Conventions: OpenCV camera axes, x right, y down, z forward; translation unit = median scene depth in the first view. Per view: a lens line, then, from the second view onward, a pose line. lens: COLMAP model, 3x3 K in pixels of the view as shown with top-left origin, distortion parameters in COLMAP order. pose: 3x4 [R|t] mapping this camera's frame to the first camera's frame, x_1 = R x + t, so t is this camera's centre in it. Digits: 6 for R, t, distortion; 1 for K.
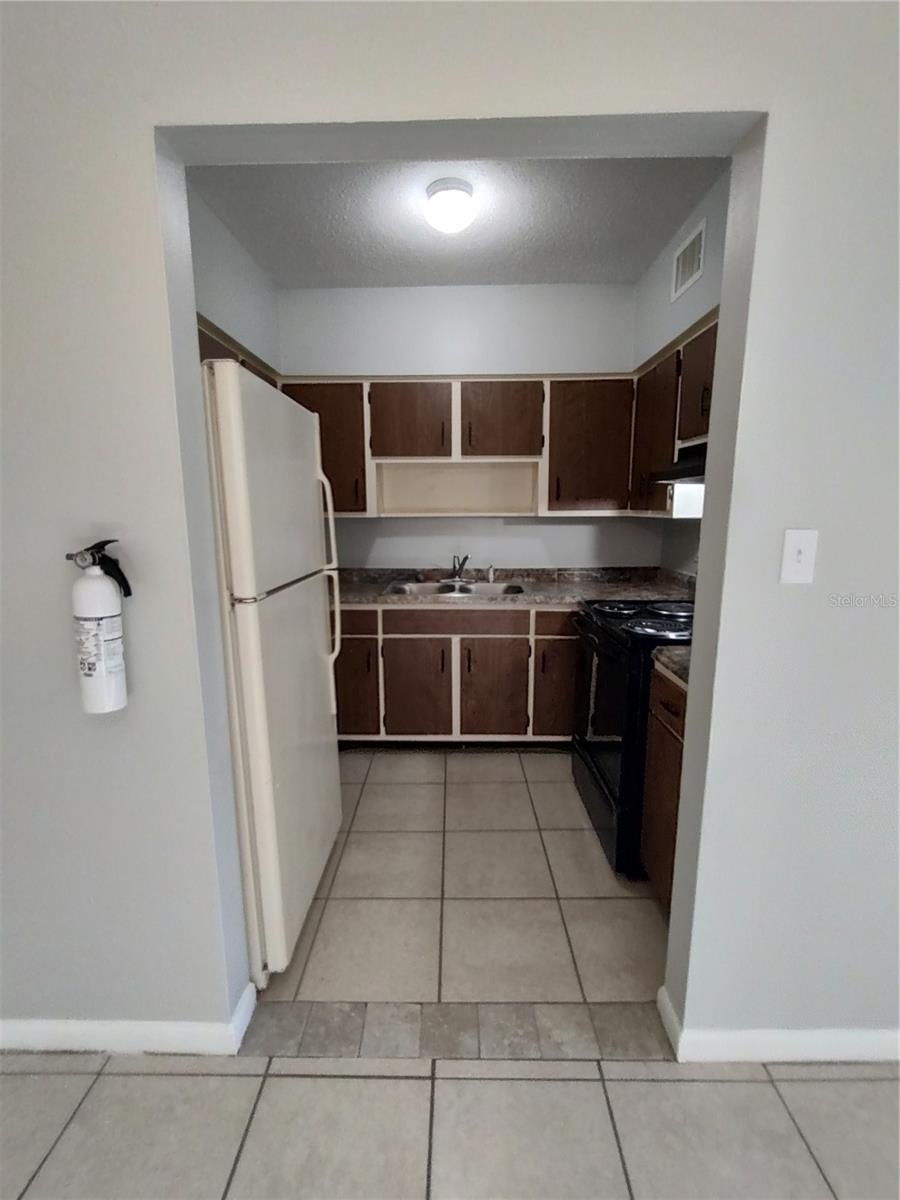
lens RADIAL K [[542.2, 0, 450.0], [0, 542.2, 600.0], [0, 0, 1]] dist [-0.015267, 0.001320]
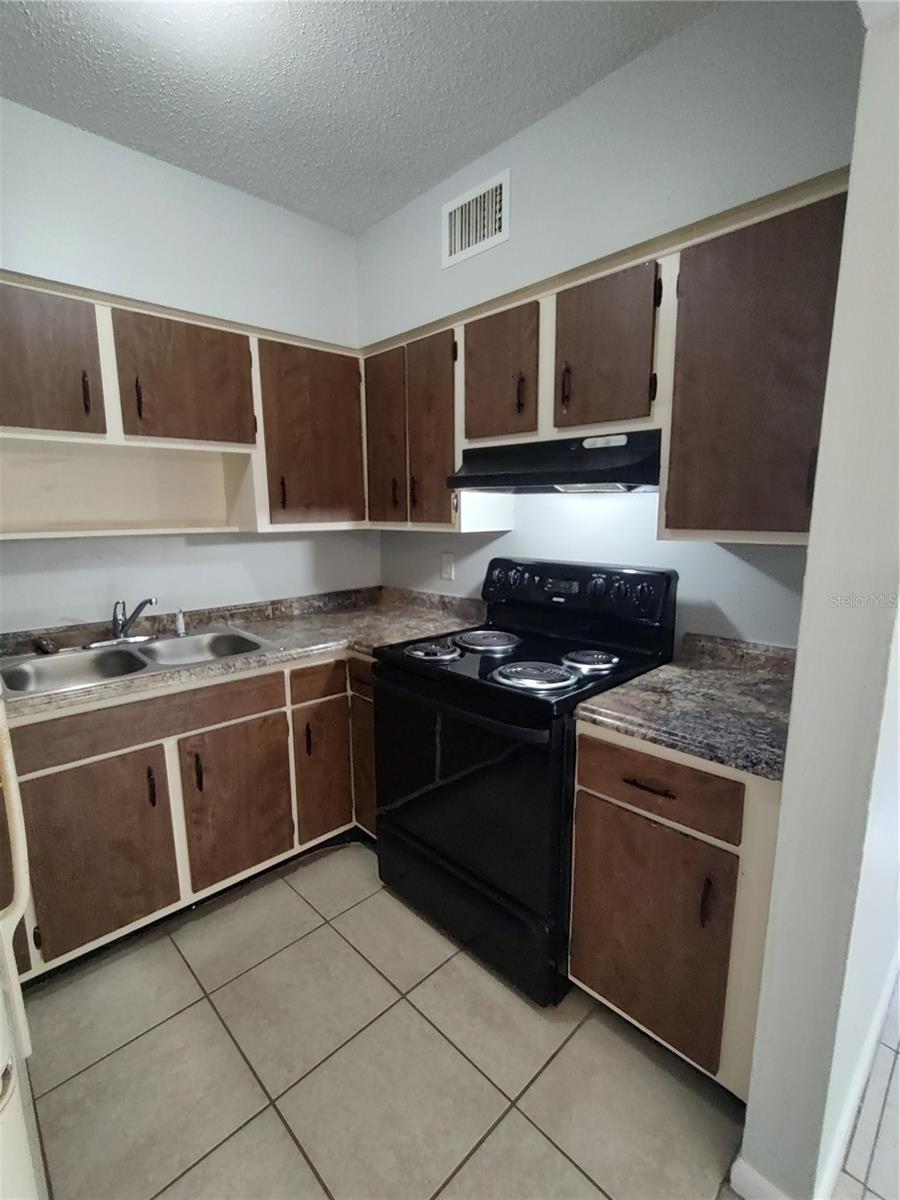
lens RADIAL K [[542.2, 0, 450.0], [0, 542.2, 600.0], [0, 0, 1]] dist [-0.015267, 0.001320]
pose [[0.707004, -0.114112, 0.697942, -0.160971], [0.118984, 0.992022, 0.041665, -0.069718], [-0.697128, 0.053586, 0.714941, 0.344334]]
